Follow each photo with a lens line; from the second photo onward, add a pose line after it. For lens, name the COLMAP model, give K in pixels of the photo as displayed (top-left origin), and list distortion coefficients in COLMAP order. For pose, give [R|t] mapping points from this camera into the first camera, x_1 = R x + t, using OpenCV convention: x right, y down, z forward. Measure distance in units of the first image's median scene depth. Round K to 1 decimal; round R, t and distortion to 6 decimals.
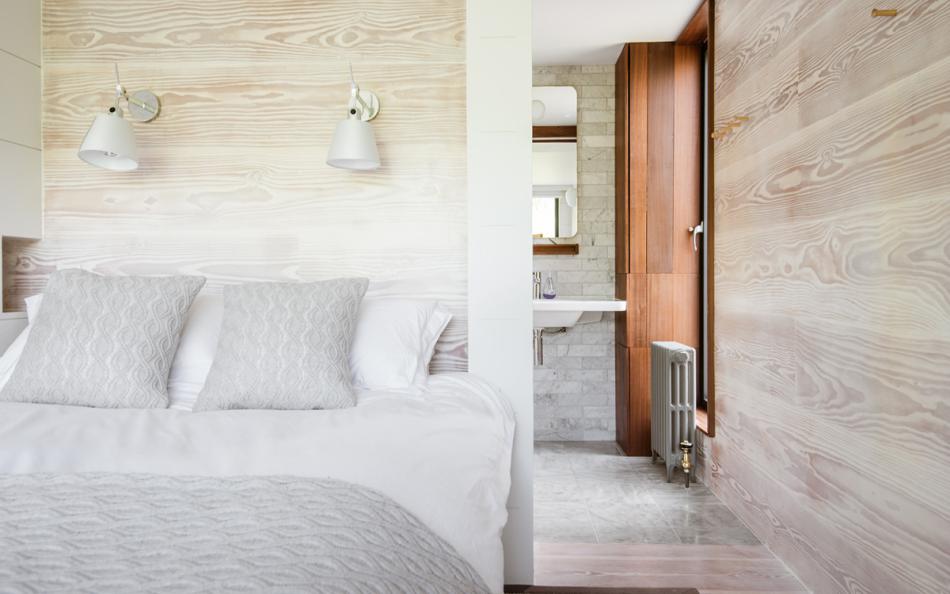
lens RADIAL K [[784.4, 0, 475.0], [0, 784.4, 297.0], [0, 0, 1]] dist [0.004305, 0.002887]
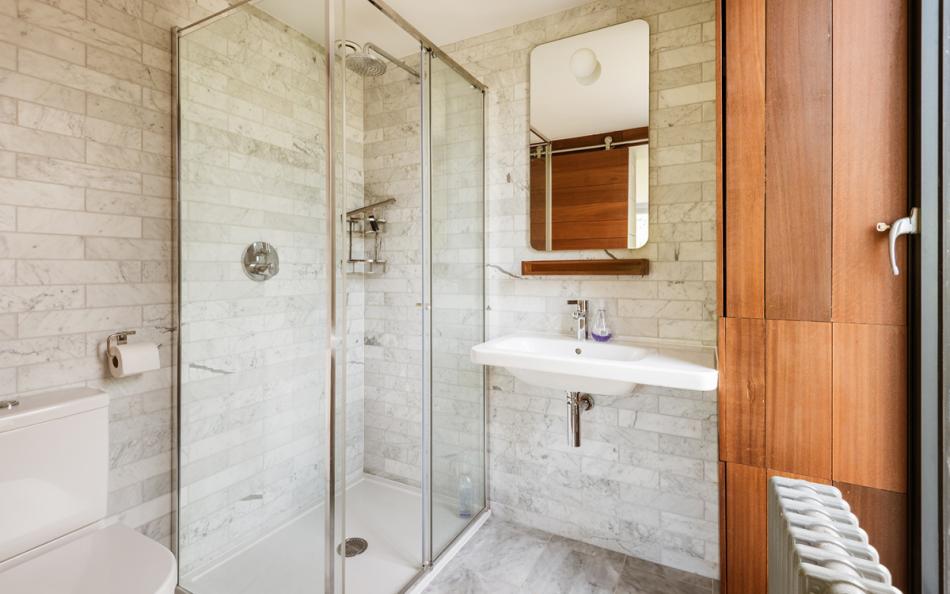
lens RADIAL K [[440.8, 0, 472.6], [0, 440.8, 271.3], [0, 0, 1]] dist [0.003584, 0.000260]
pose [[0.893139, 0.003229, -0.449769, 0.163562], [-0.011844, 0.999796, -0.016343, -0.049193], [0.449625, 0.019923, 0.892995, 0.608662]]
